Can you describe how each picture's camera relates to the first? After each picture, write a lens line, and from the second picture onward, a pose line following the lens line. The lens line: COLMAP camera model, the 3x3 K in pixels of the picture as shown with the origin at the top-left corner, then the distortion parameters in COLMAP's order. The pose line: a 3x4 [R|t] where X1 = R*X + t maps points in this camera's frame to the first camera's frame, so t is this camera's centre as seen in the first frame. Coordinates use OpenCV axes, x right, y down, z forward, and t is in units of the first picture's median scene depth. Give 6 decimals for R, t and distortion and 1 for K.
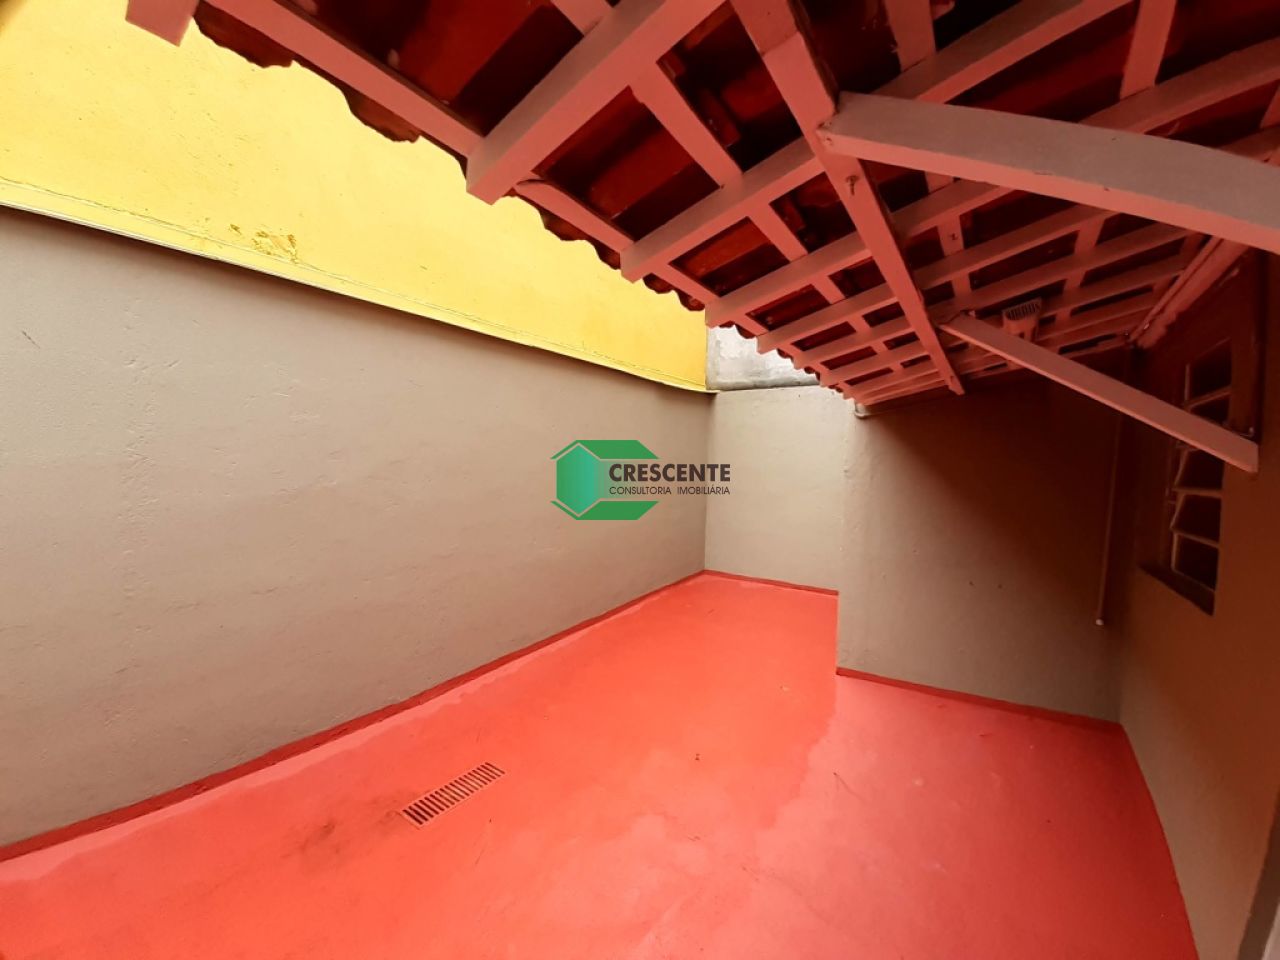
lens RADIAL K [[504.9, 0, 640.0], [0, 504.9, 480.0], [0, 0, 1]] dist [0.002513, -0.012080]
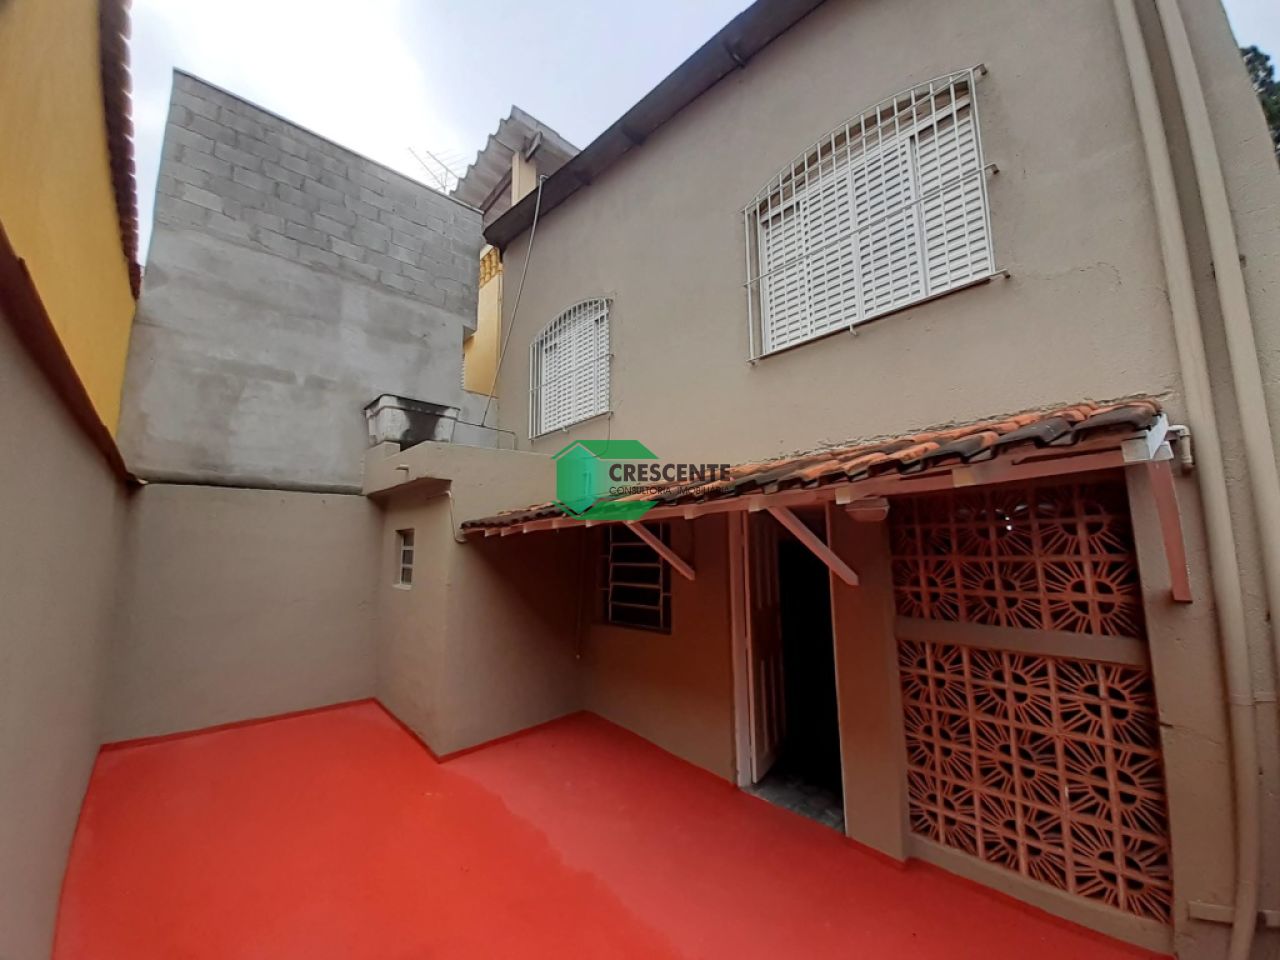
lens RADIAL K [[504.9, 0, 640.0], [0, 504.9, 480.0], [0, 0, 1]] dist [0.002513, -0.012080]
pose [[0.196842, 0.117120, 0.973415, -0.447840], [0.044418, 0.990755, -0.128189, -0.058095], [-0.979429, 0.068470, 0.189819, 0.176319]]
